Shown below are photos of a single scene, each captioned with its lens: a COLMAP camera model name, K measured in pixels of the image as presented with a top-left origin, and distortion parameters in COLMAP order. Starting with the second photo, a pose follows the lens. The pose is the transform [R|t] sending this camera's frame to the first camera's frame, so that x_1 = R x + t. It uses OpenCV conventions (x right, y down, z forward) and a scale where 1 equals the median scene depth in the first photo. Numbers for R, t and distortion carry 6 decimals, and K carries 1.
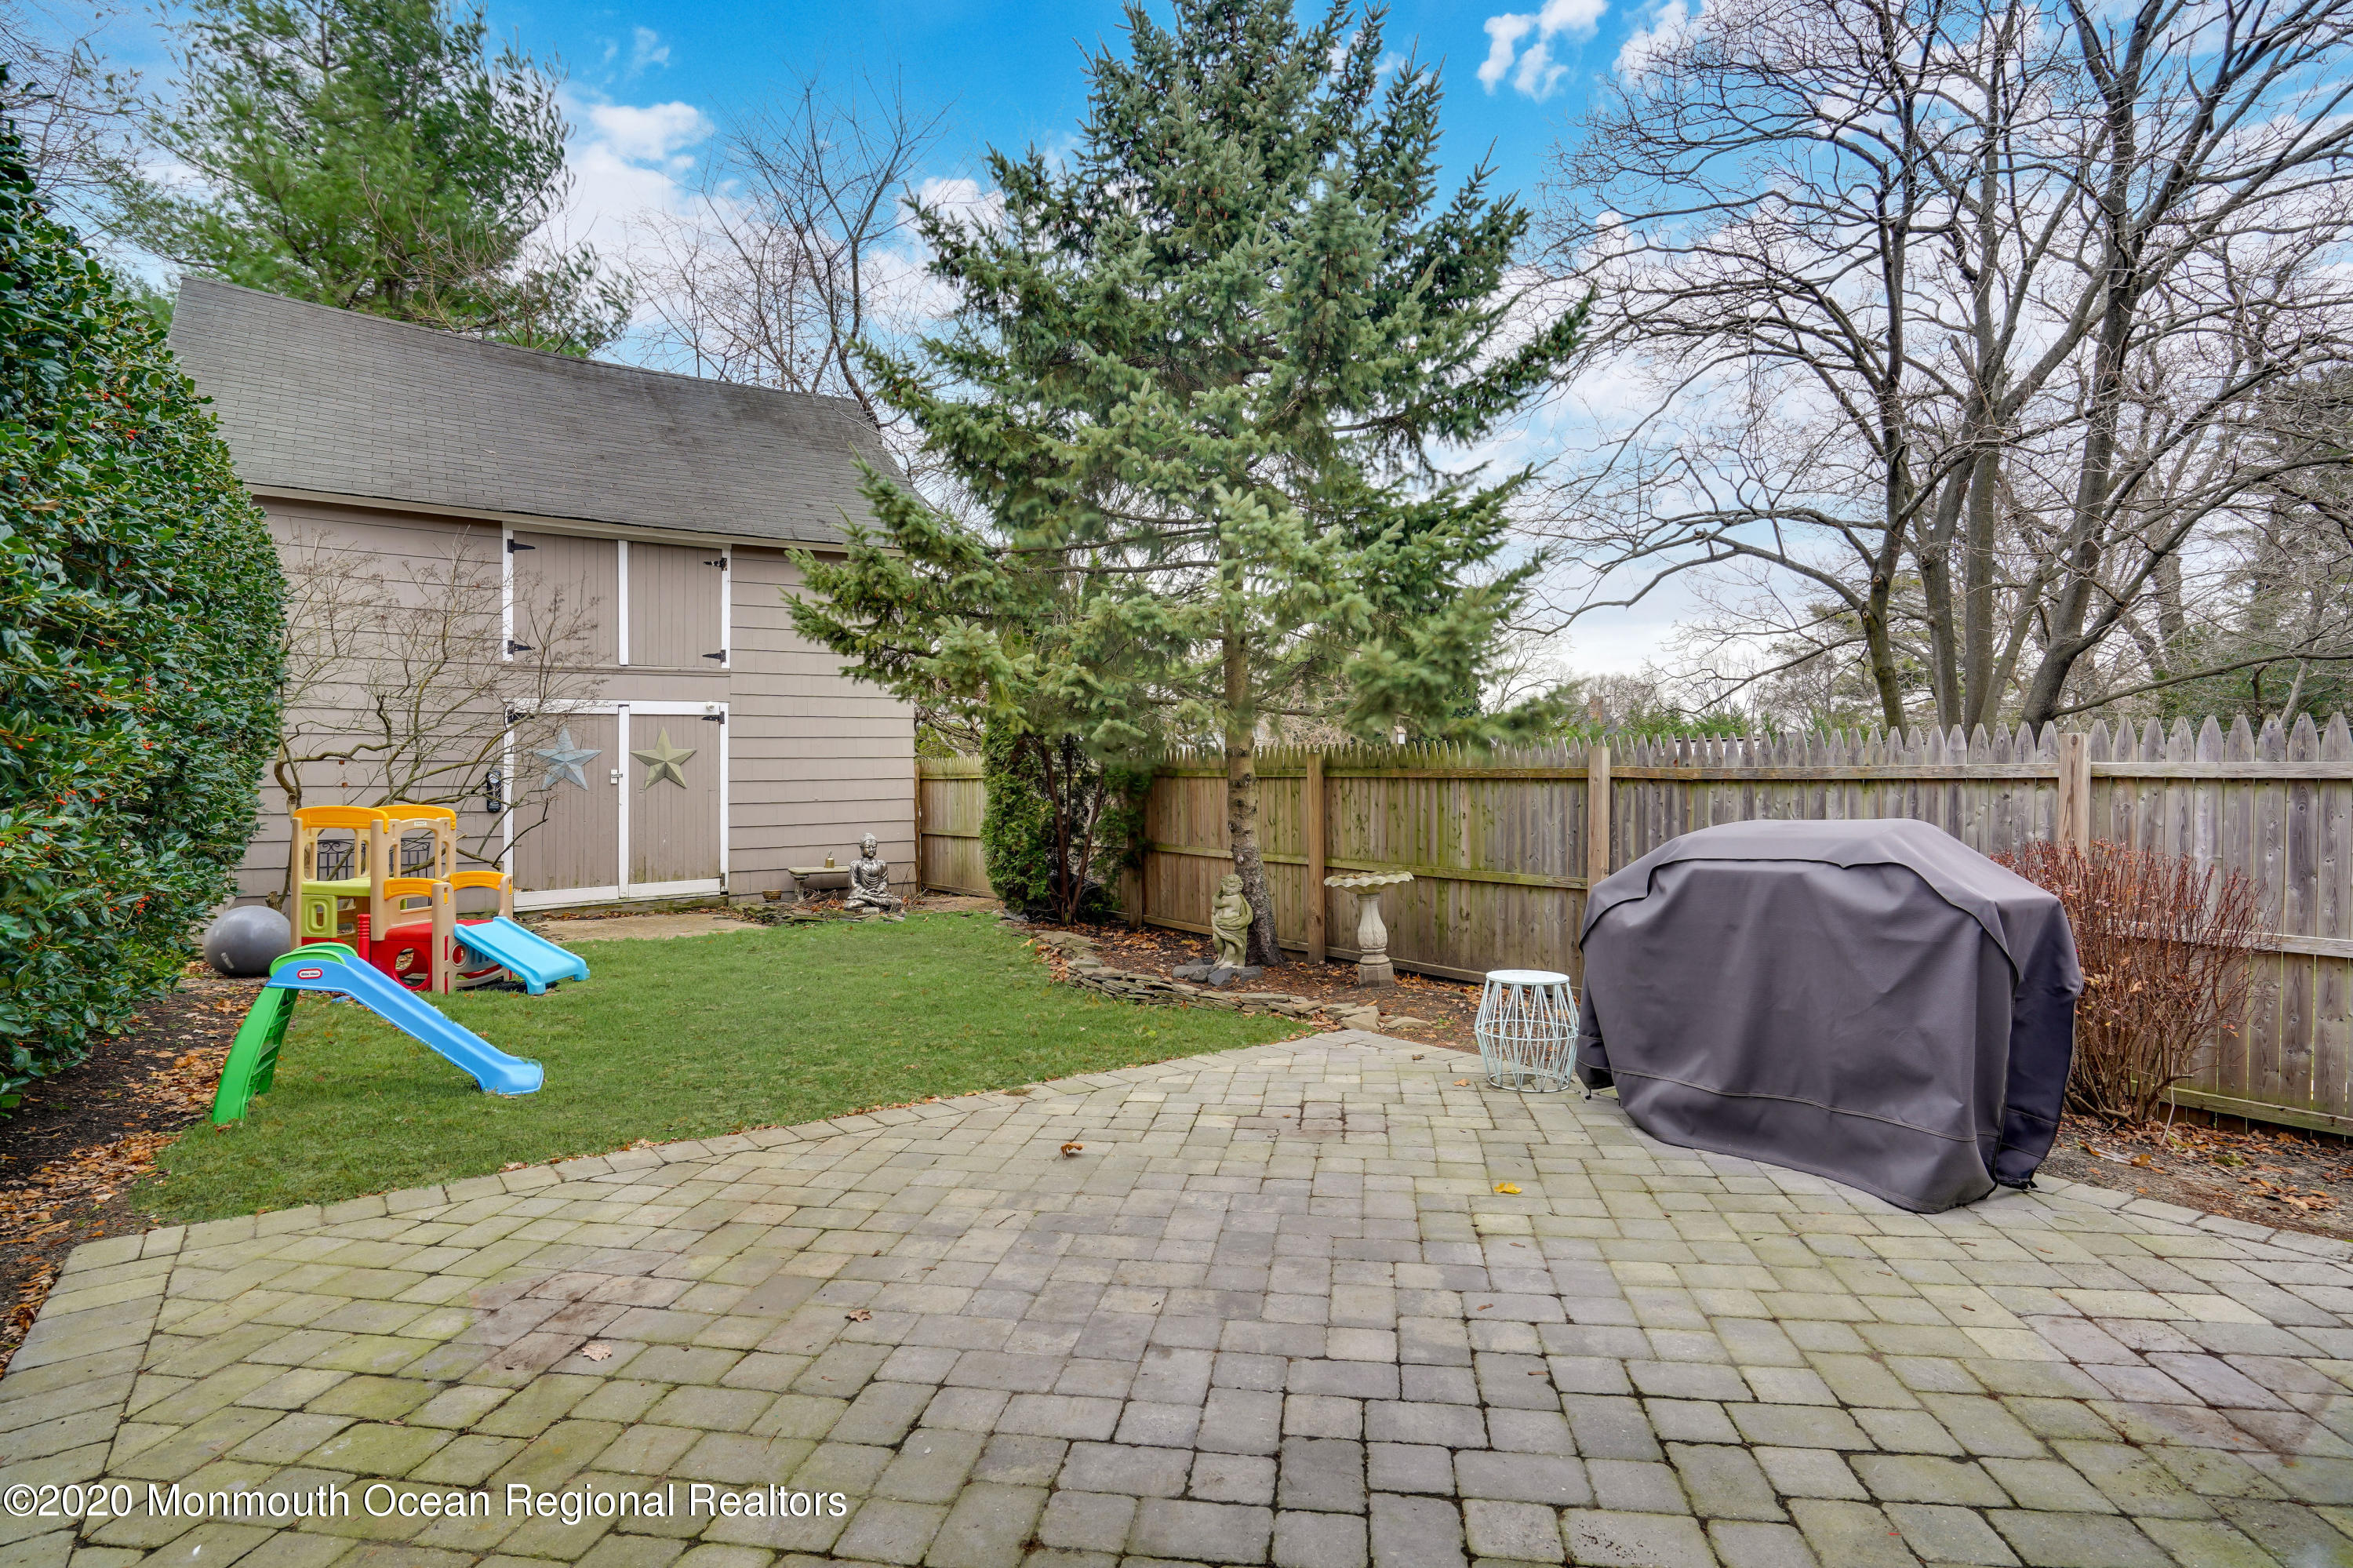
lens RADIAL K [[1152.9, 0, 1156.5], [0, 1152.9, 772.3], [0, 0, 1]] dist [0.005746, 0.001916]
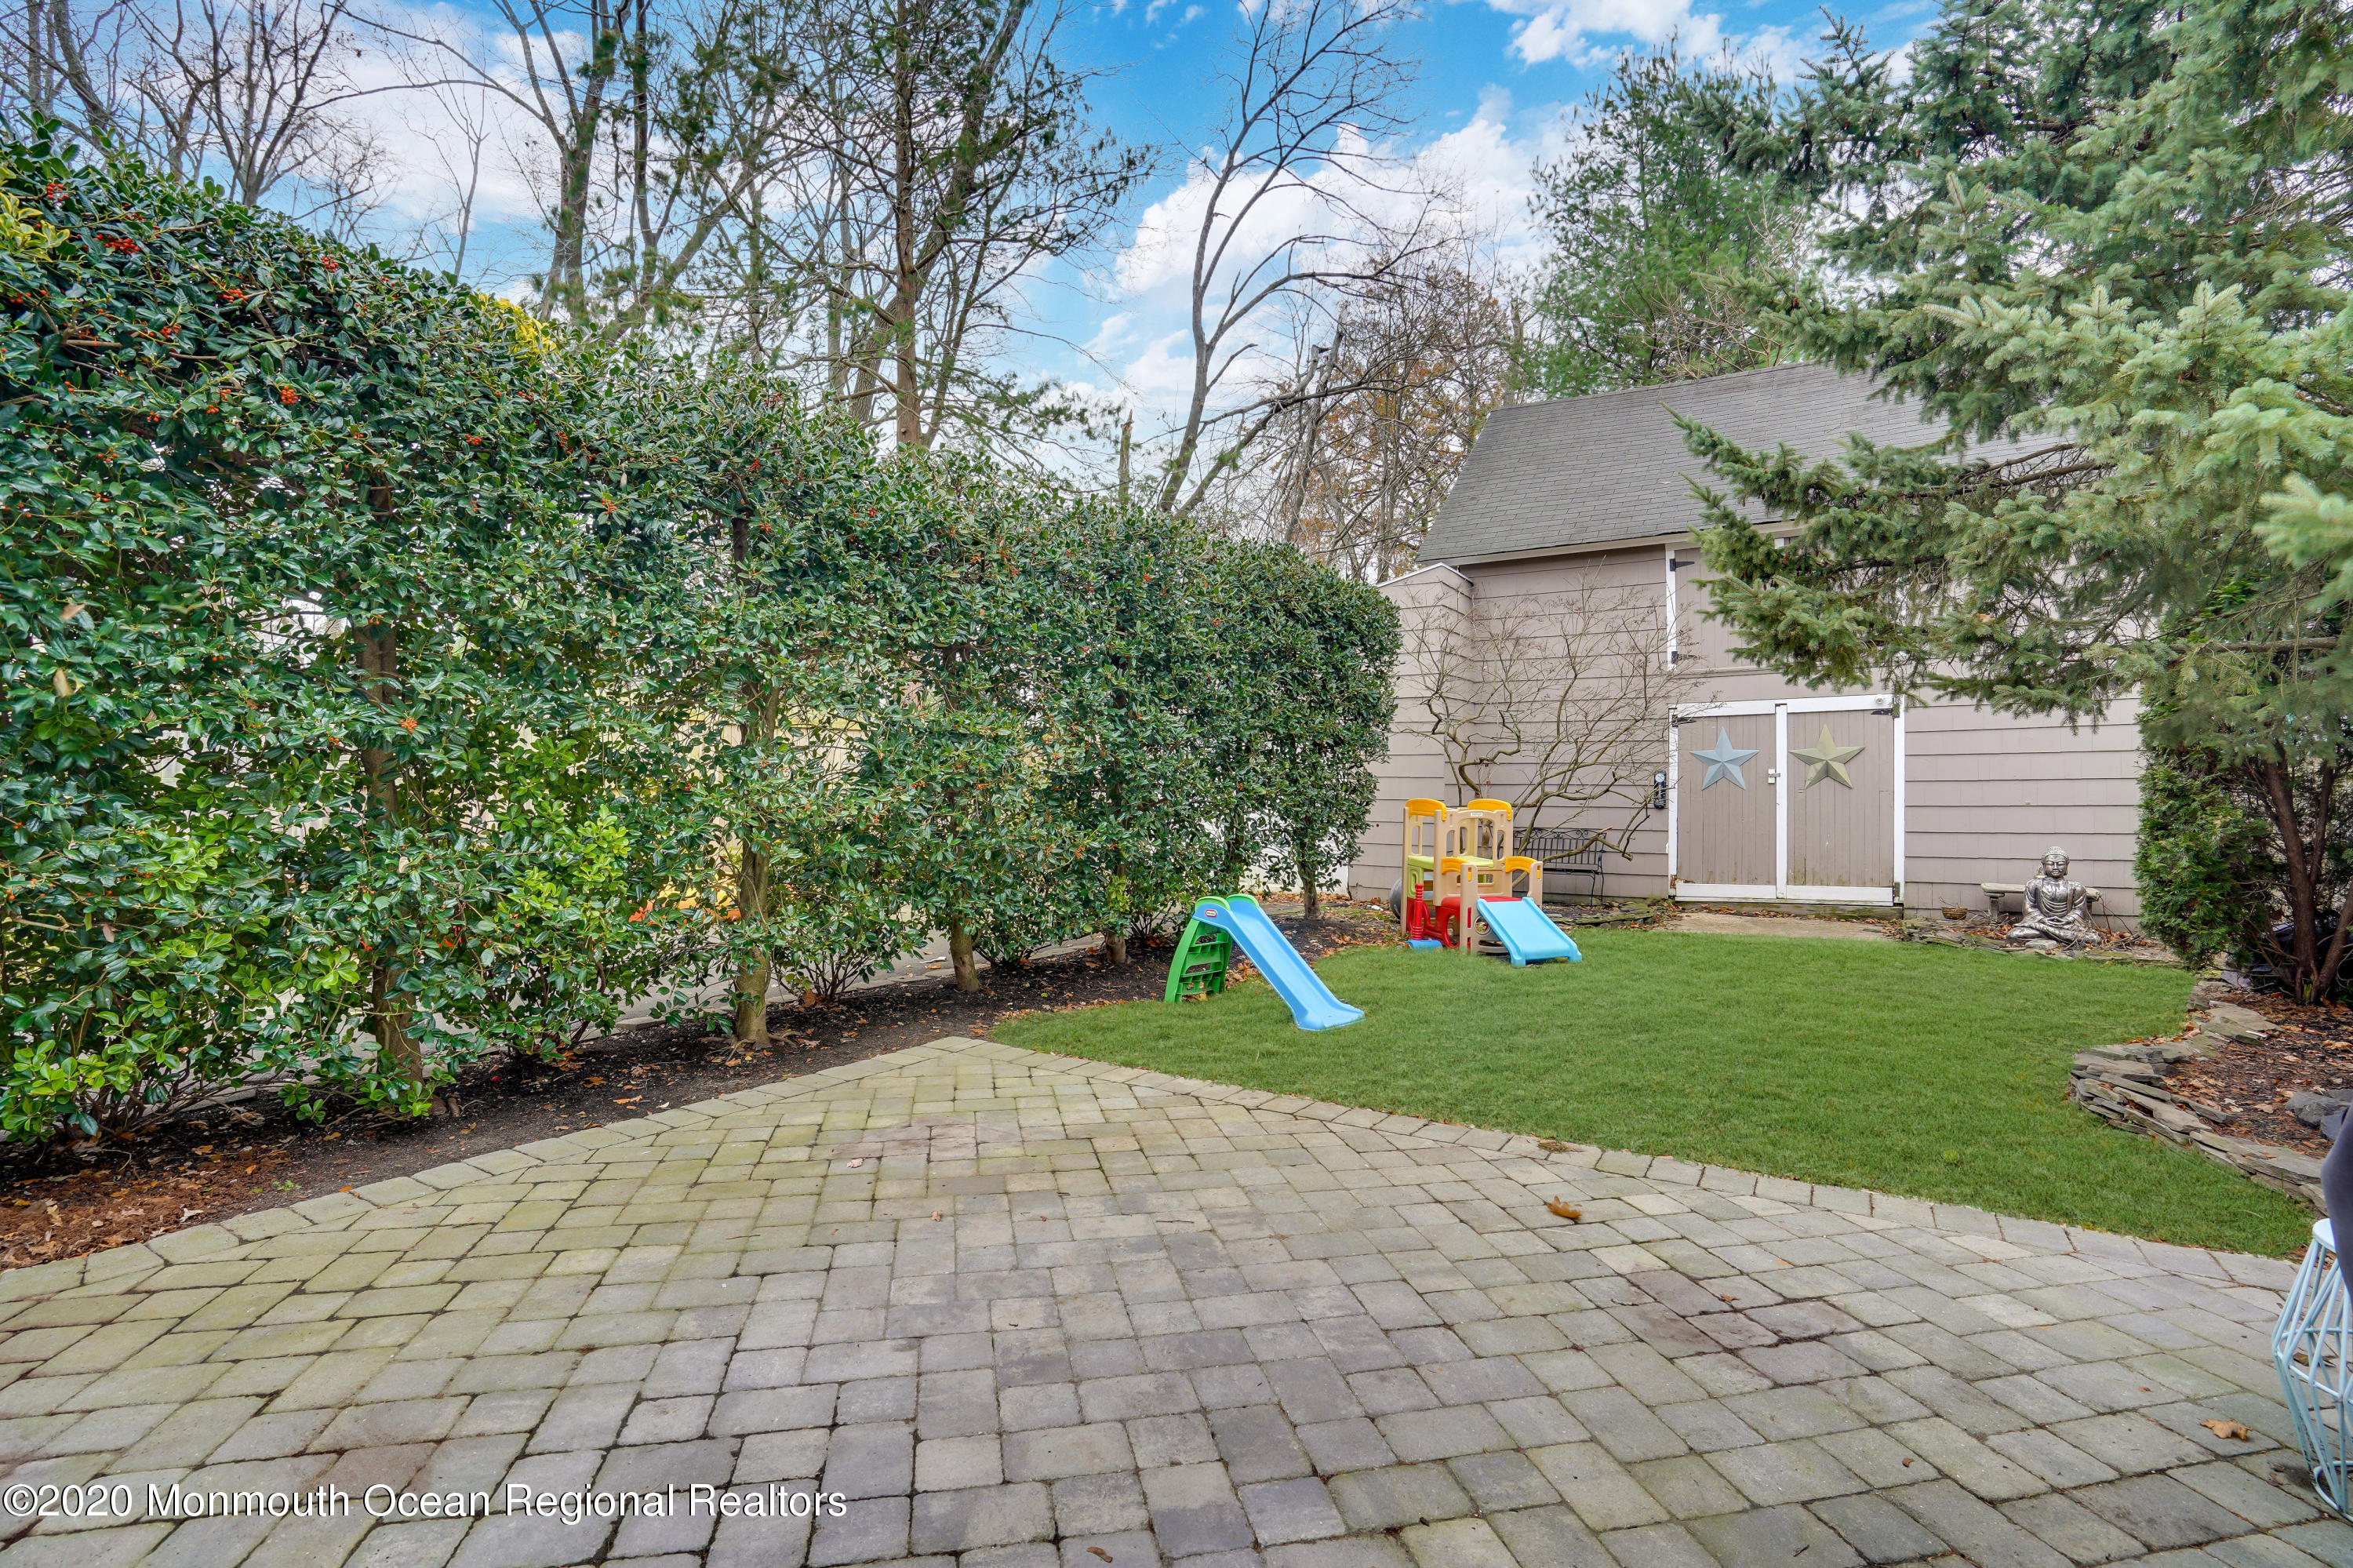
lens RADIAL K [[1084.1, 0, 1178.9], [0, 1084.1, 784.2], [0, 0, 1]] dist [-0.038911, 0.001952]
pose [[0.386582, 0.002389, -0.922252, 0.227120], [0.006541, 0.999964, 0.005332, 0.002950], [0.922232, -0.008093, 0.386553, 0.205372]]
